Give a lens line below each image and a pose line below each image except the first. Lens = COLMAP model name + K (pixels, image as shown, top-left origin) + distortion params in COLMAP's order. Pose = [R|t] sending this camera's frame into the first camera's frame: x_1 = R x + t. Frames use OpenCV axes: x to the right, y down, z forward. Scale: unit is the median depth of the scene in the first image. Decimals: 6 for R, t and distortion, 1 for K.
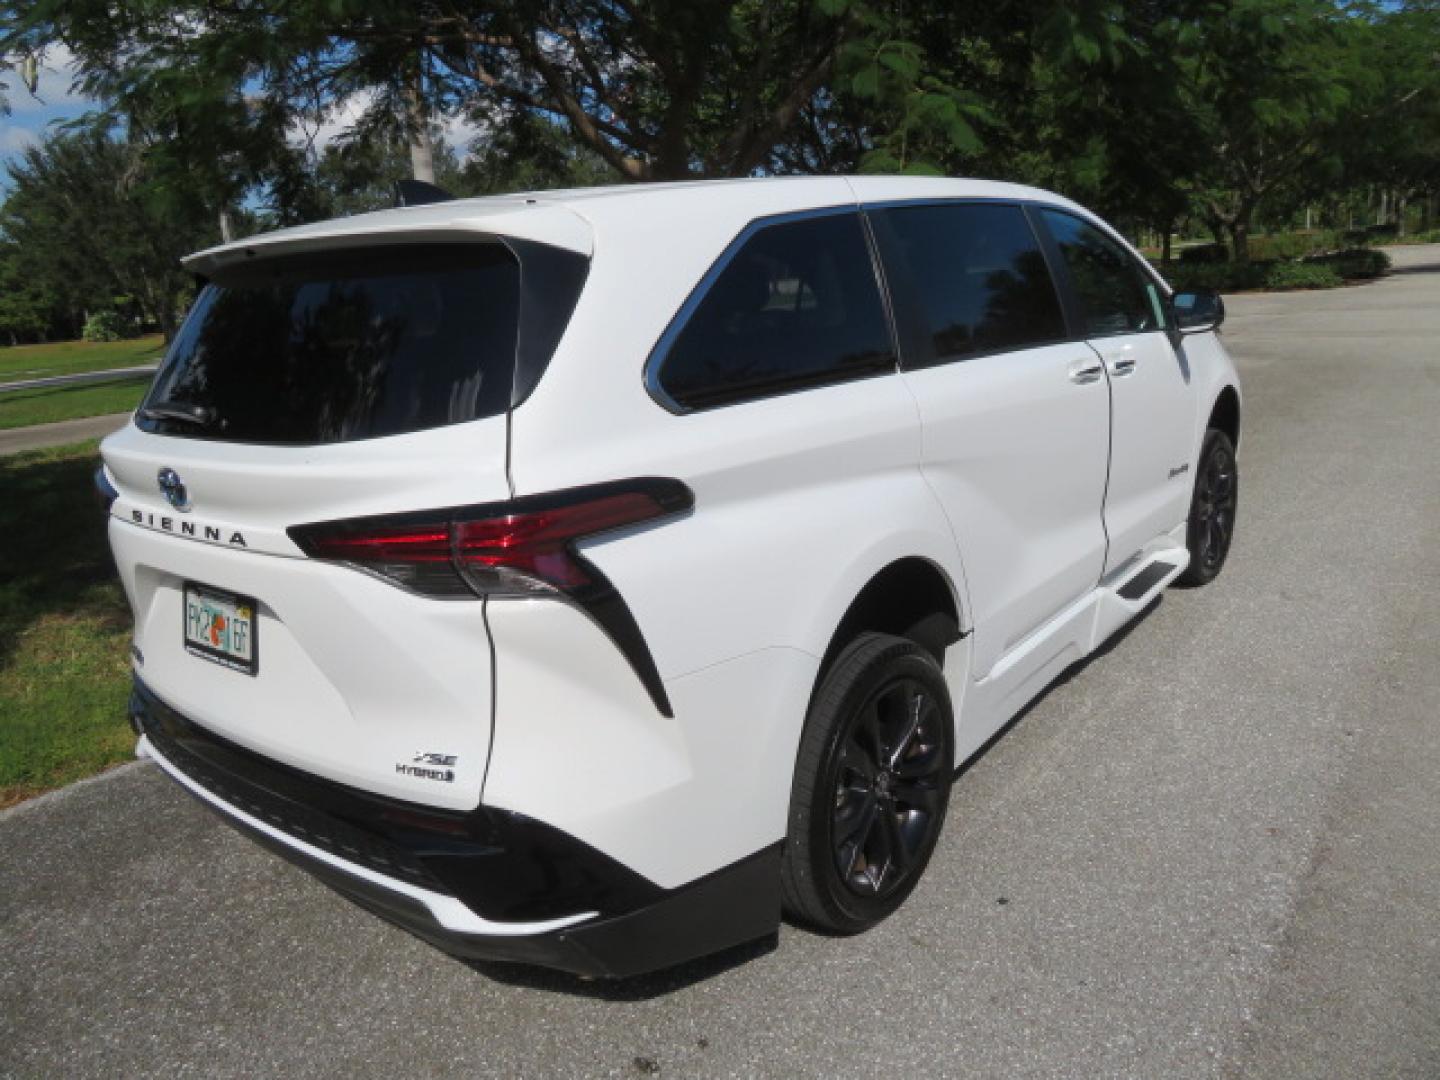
lens RADIAL K [[1036.9, 0, 723.5], [0, 1036.9, 544.8], [0, 0, 1]] dist [-0.011196, 0.008157]
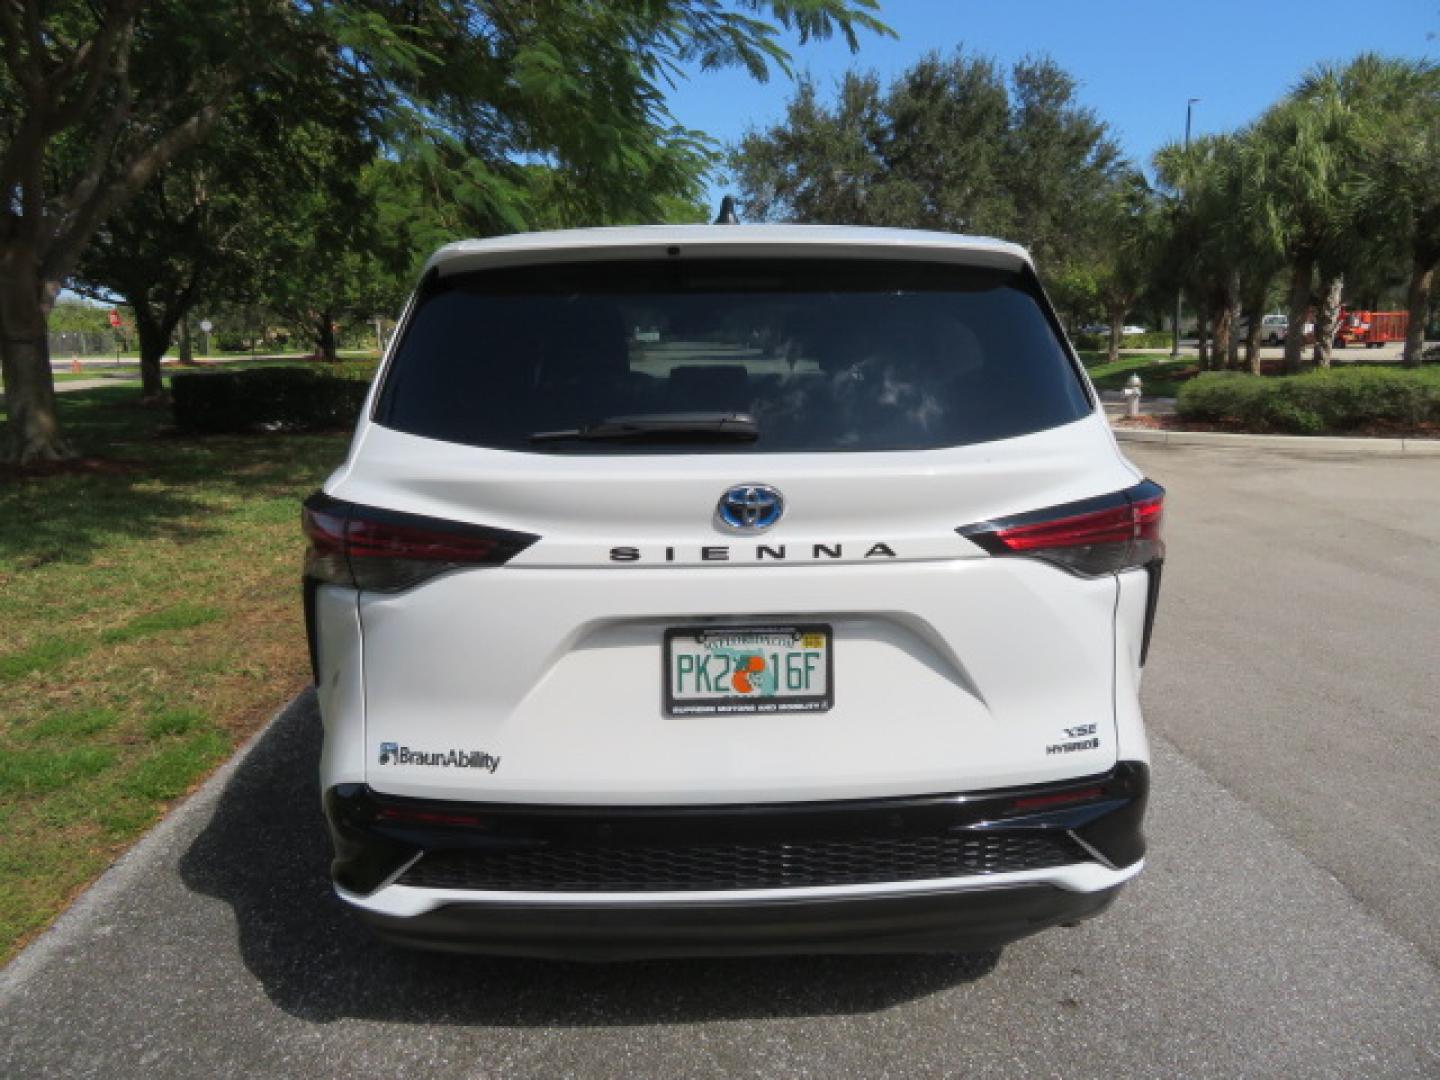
lens RADIAL K [[1044.6, 0, 725.6], [0, 1044.6, 544.8], [0, 0, 1]] dist [-0.003788, 0.000090]
pose [[0.746014, -0.073481, 0.661864, -1.200058], [0.132868, 0.990334, -0.039814, 0.008021], [-0.652541, 0.117642, 0.748566, 0.382725]]
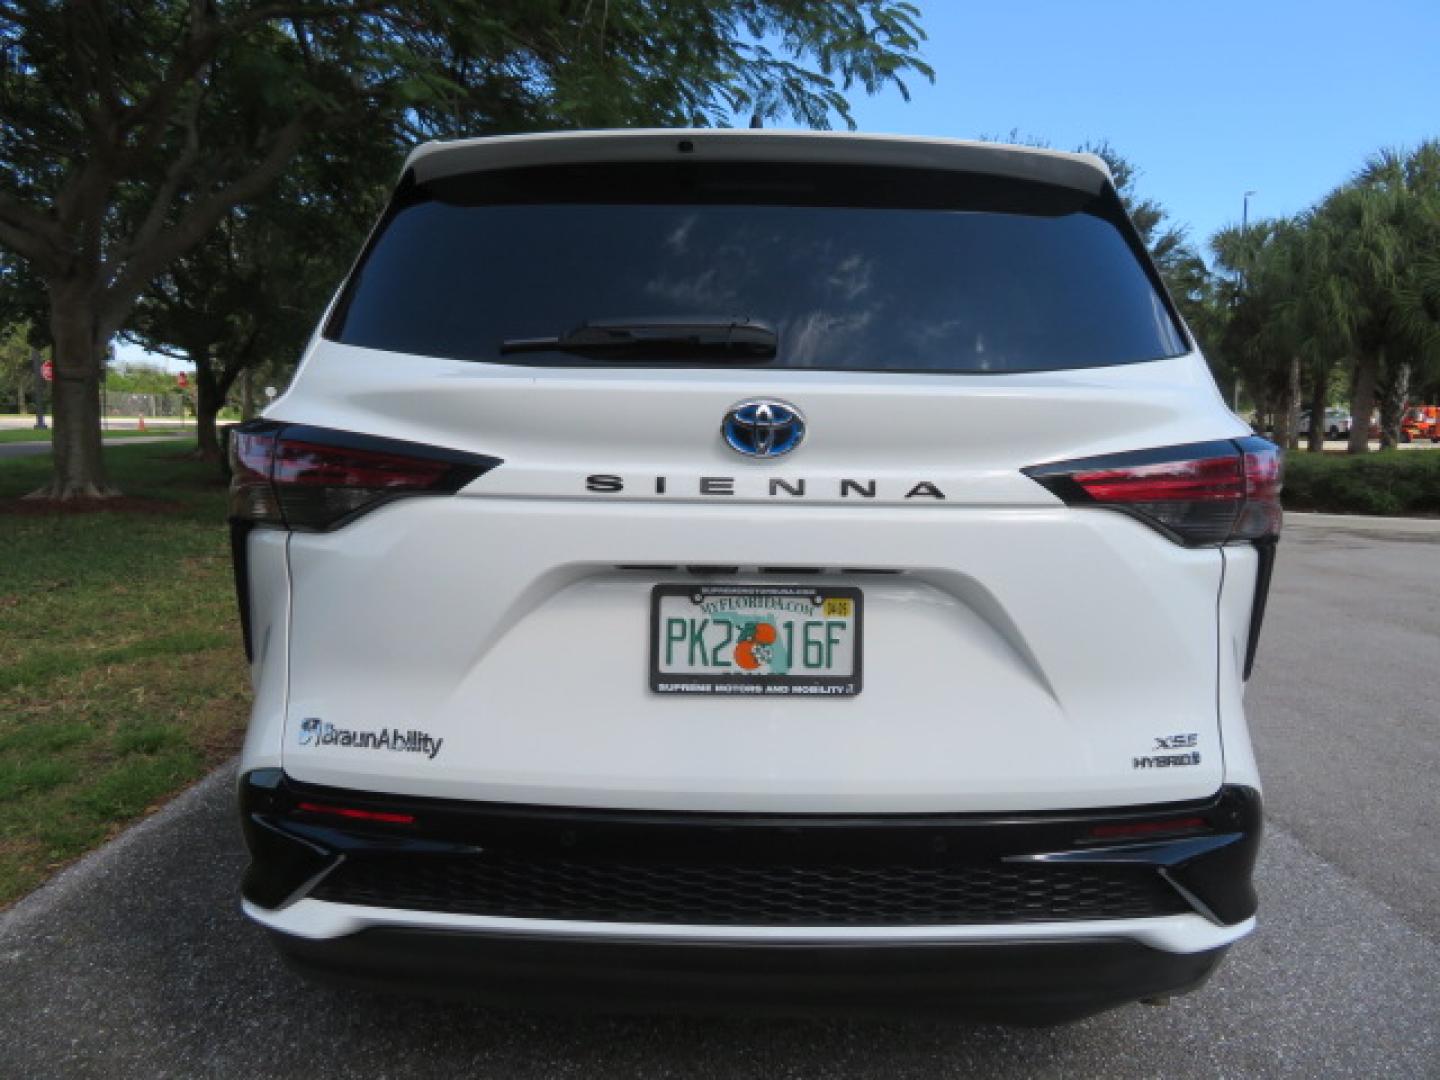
lens RADIAL K [[1036.9, 0, 723.5], [0, 1036.9, 544.8], [0, 0, 1]] dist [-0.011196, 0.008157]
pose [[0.777350, 0.006487, 0.629035, -1.050480], [0.095229, 0.987209, -0.127863, 0.114048], [-0.621819, 0.159297, 0.766790, 0.525542]]
